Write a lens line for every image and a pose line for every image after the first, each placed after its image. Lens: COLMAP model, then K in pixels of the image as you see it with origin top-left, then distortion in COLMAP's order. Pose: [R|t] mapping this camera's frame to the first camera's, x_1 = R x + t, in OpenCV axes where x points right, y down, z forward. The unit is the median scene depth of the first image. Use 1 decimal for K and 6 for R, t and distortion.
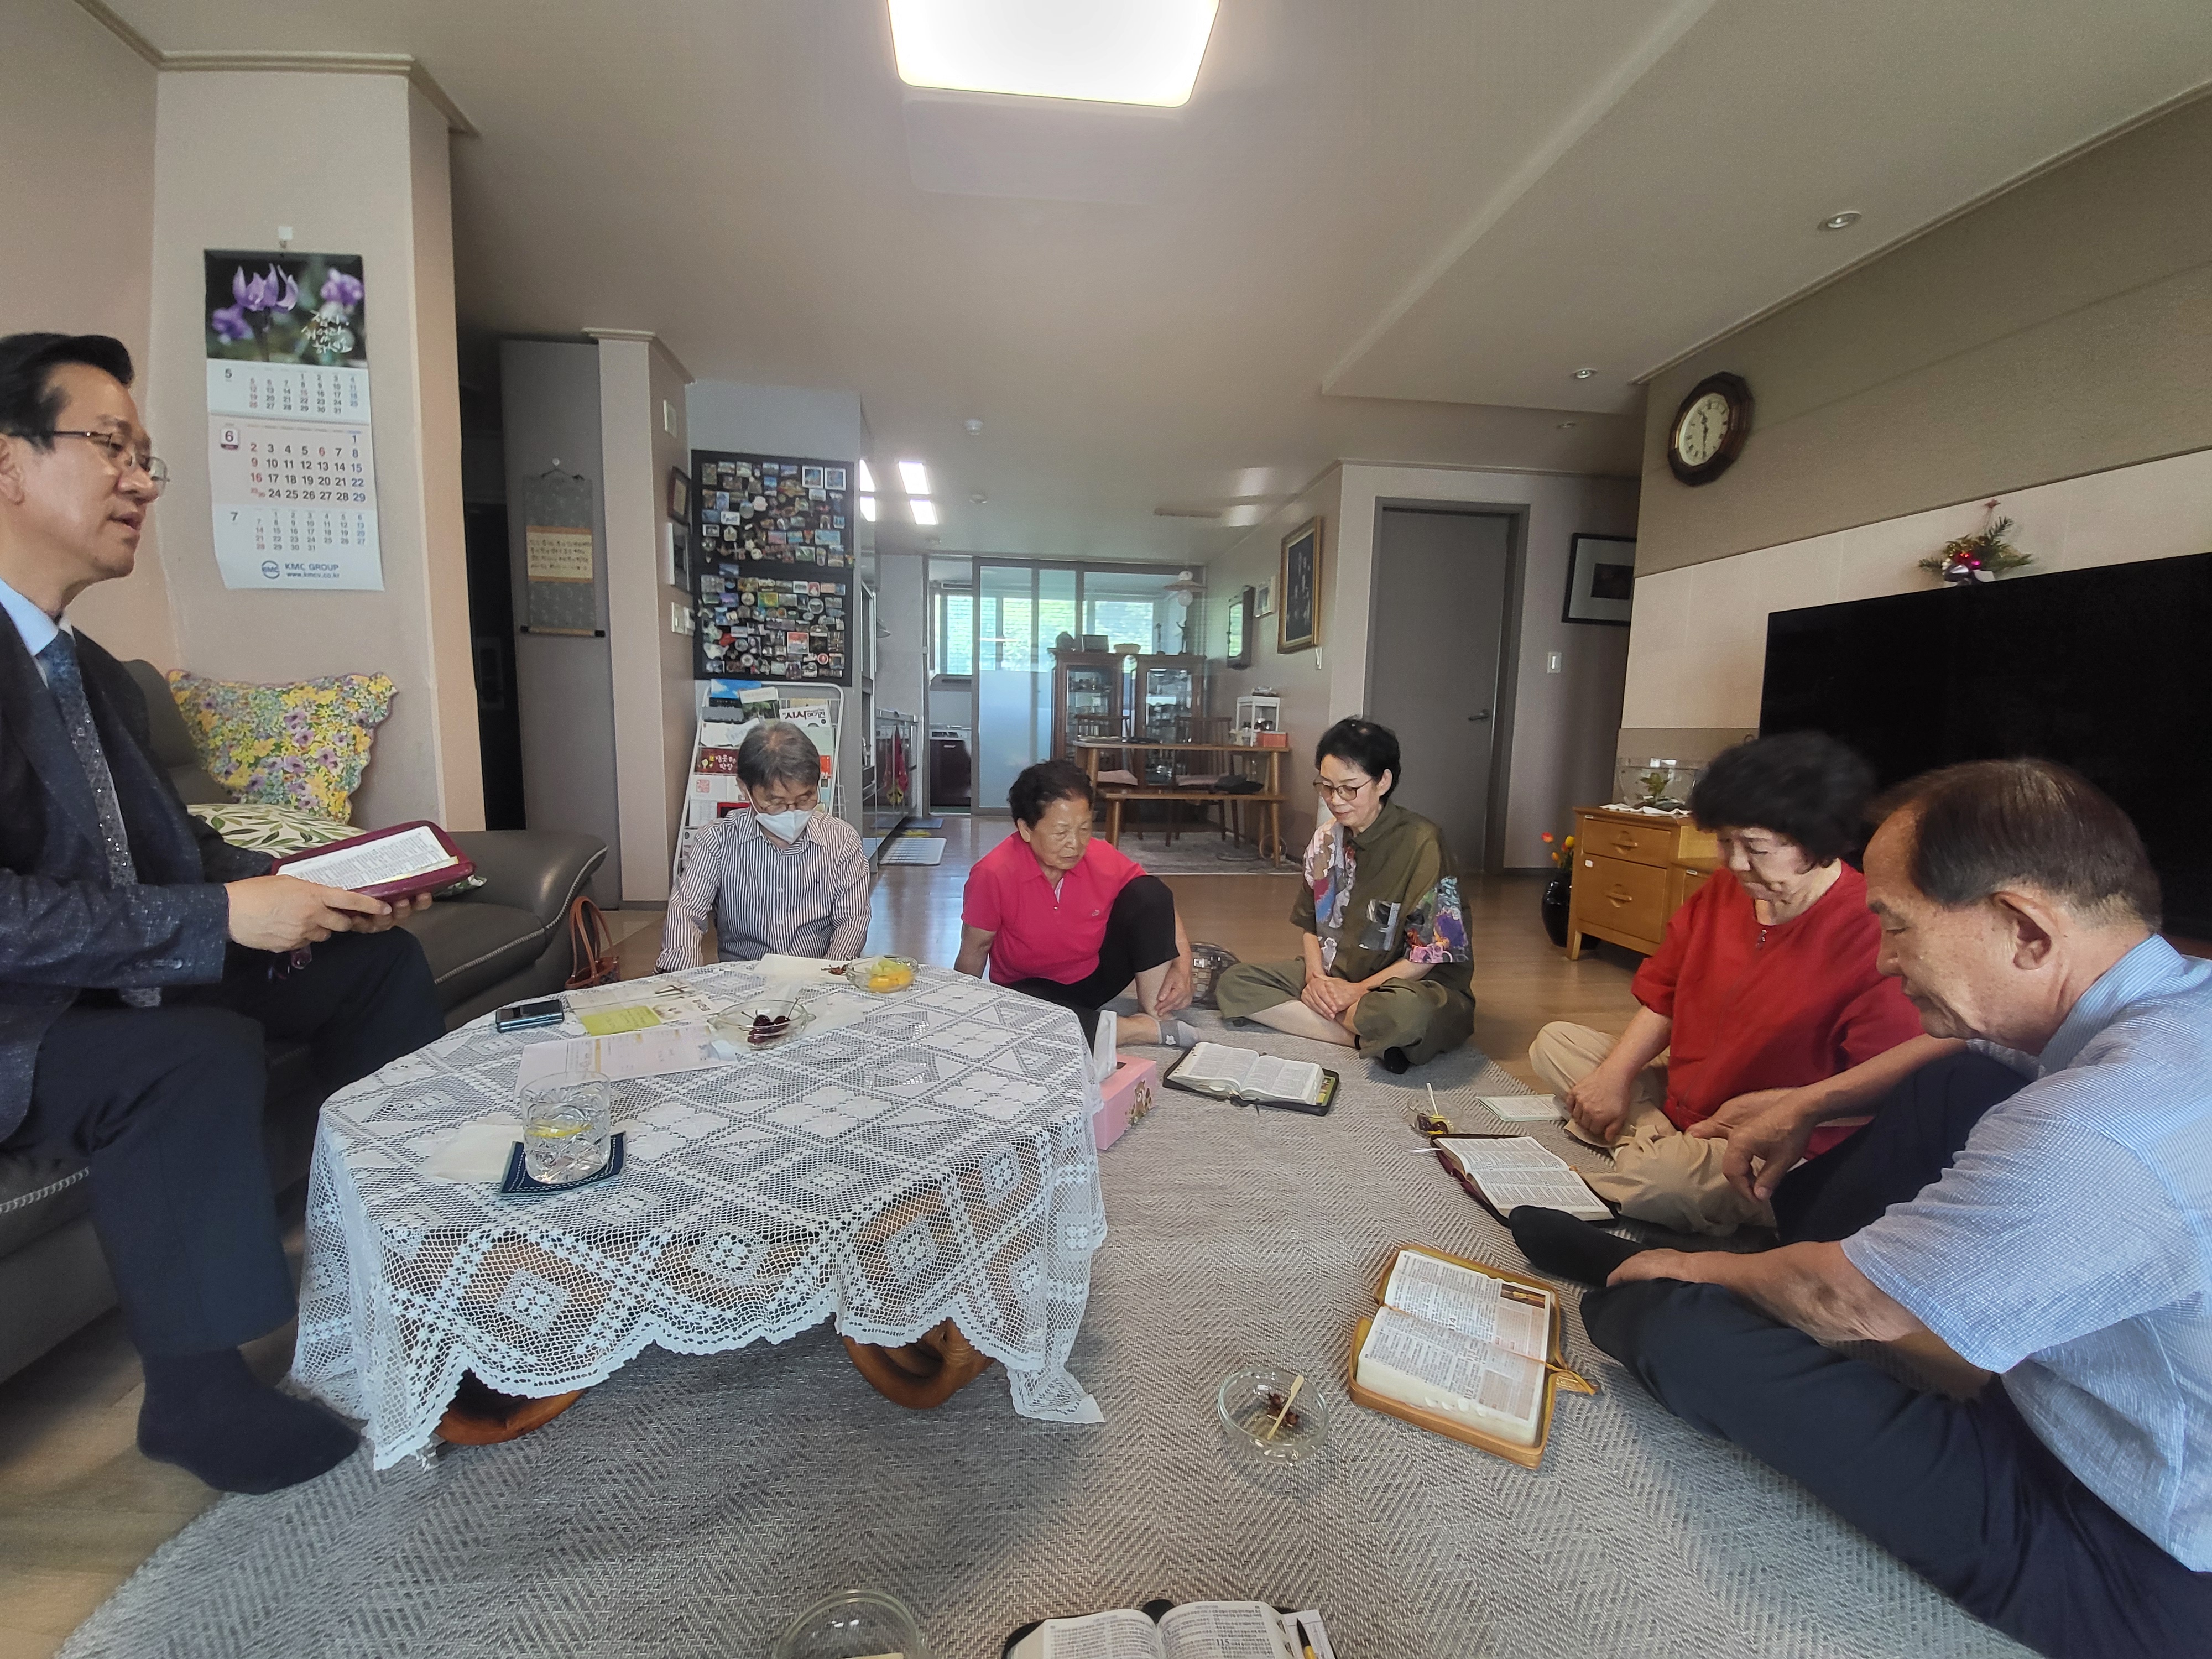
lens RADIAL K [[895.3, 0, 1106.0], [0, 895.3, 829.5], [0, 0, 1]] dist [-0.039711, -0.000113]
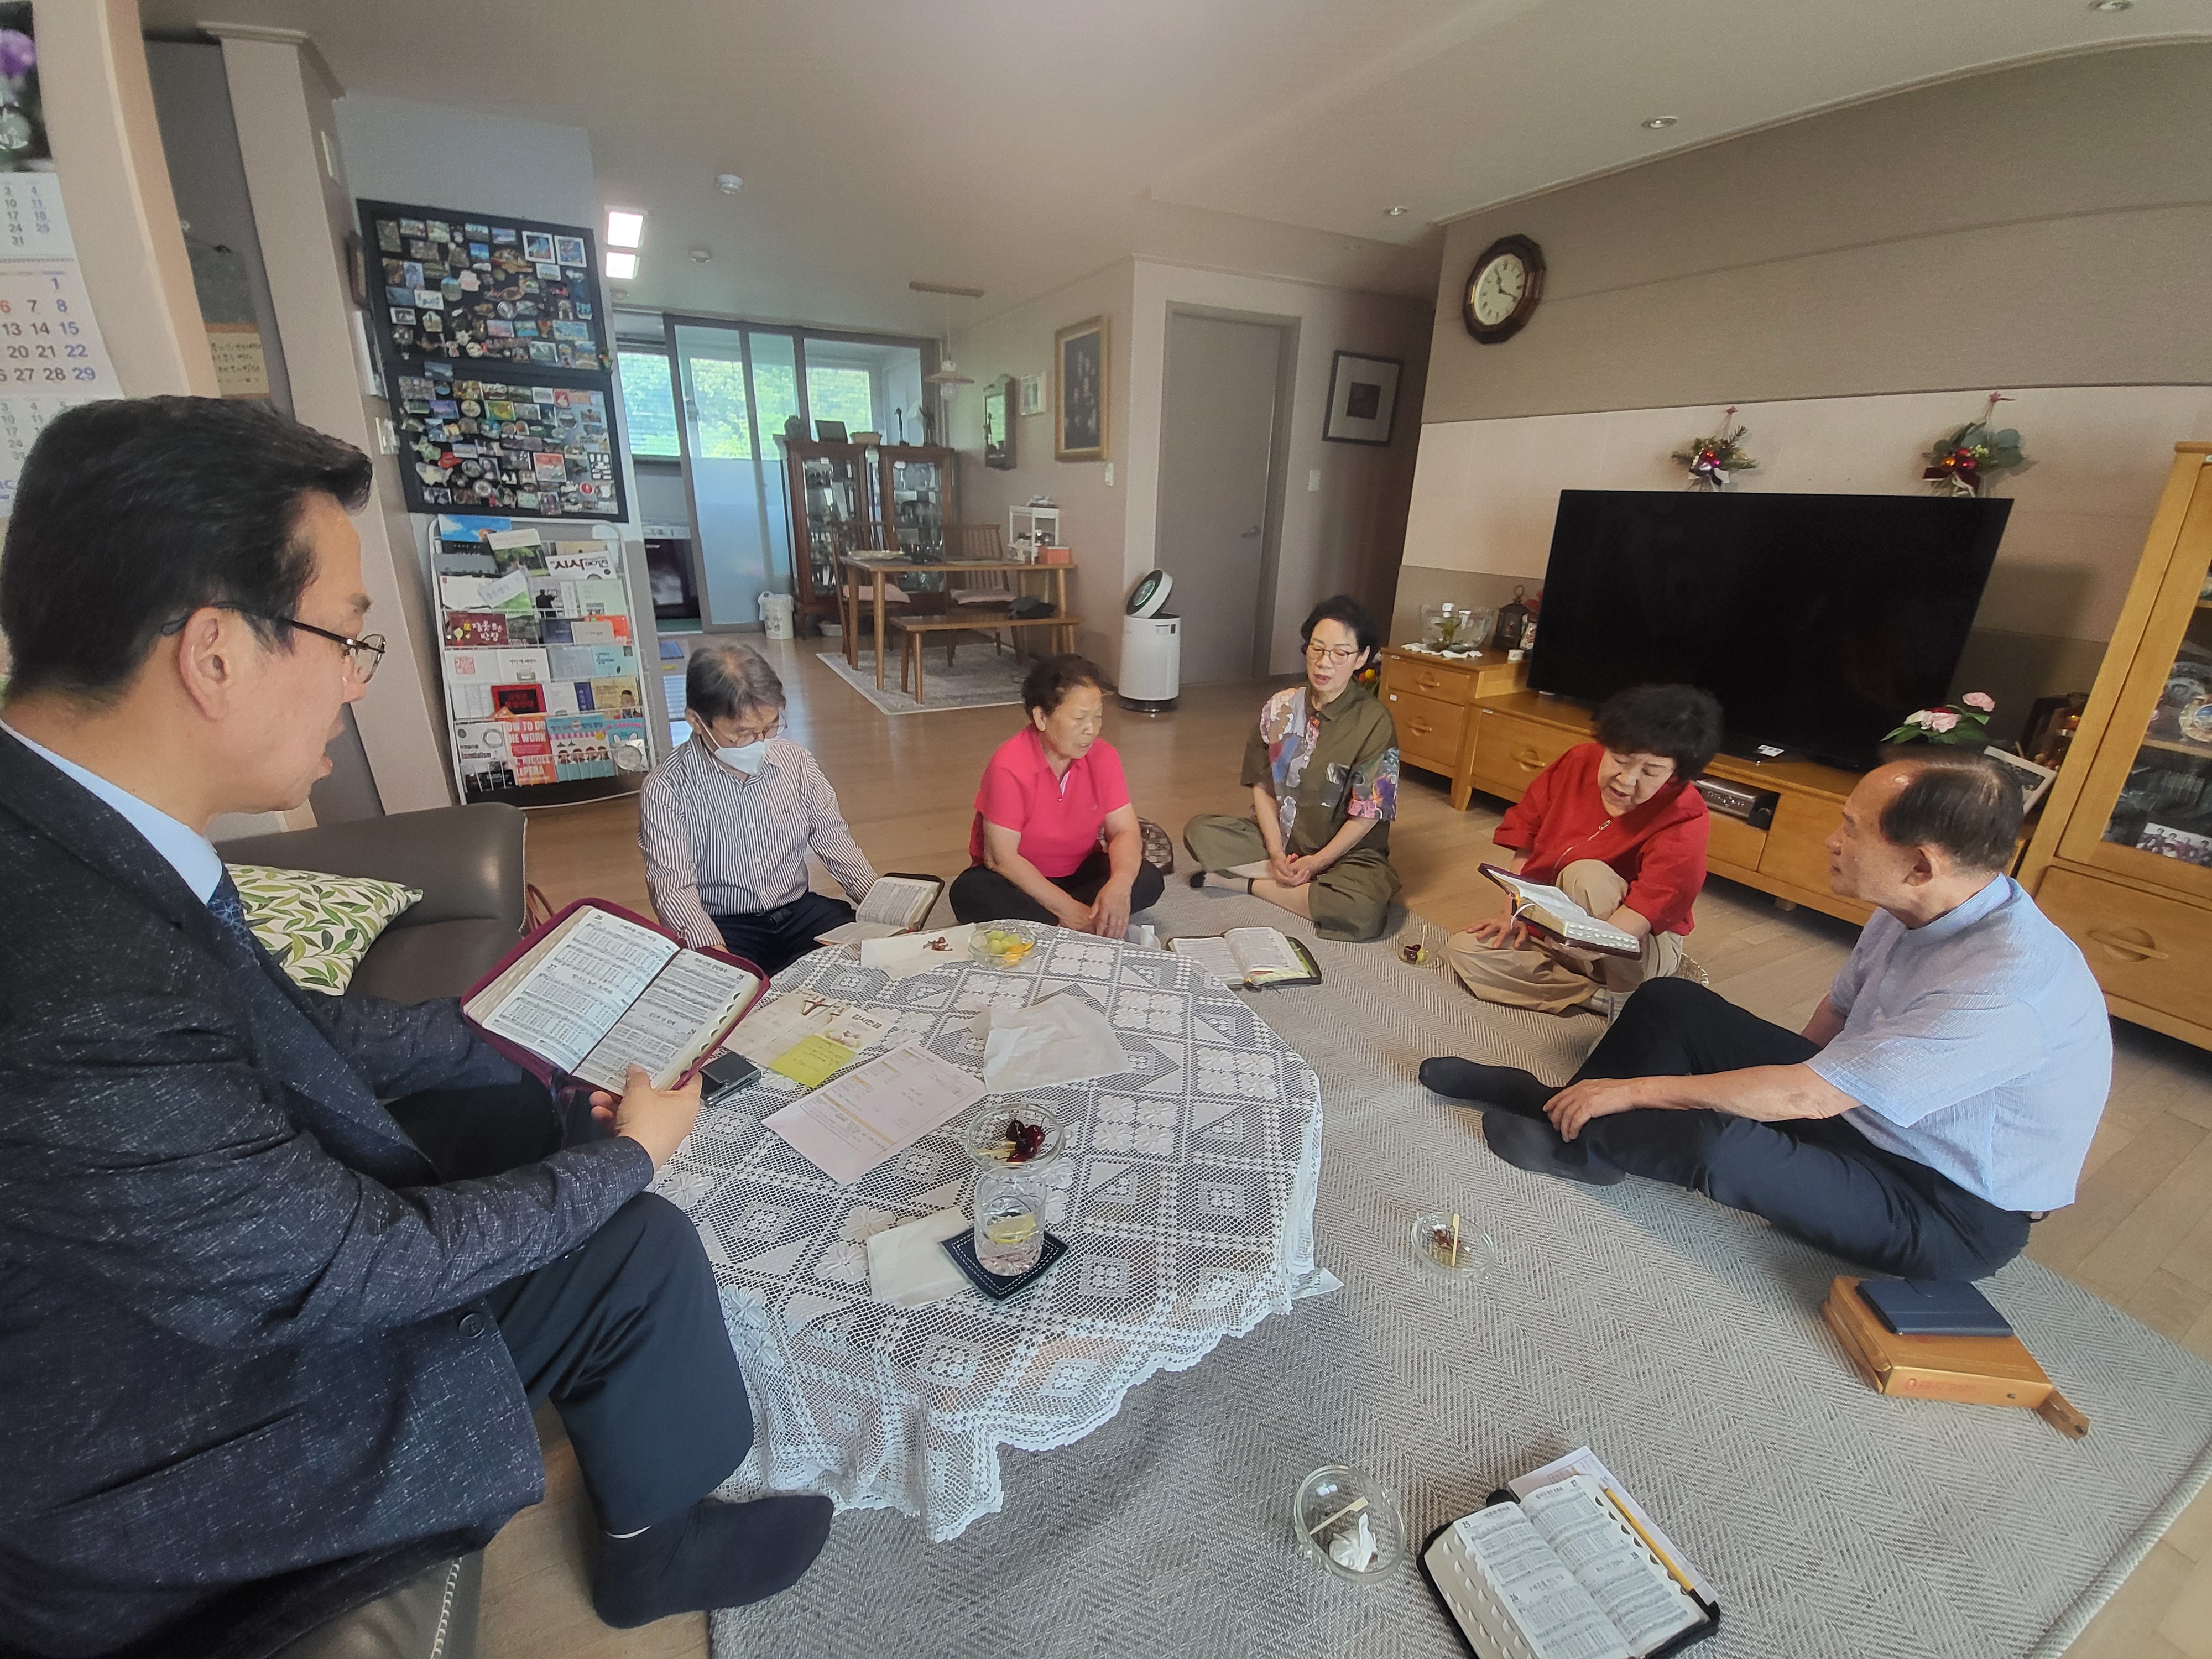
lens RADIAL K [[868.9, 0, 1103.0], [0, 868.9, 838.6], [0, 0, 1]] dist [-0.045853, -0.000603]
pose [[0.942140, -0.116650, 0.314270, -0.150743], [0.027783, 0.961448, 0.273579, -0.079140], [-0.334067, -0.249019, 0.909059, 0.027344]]
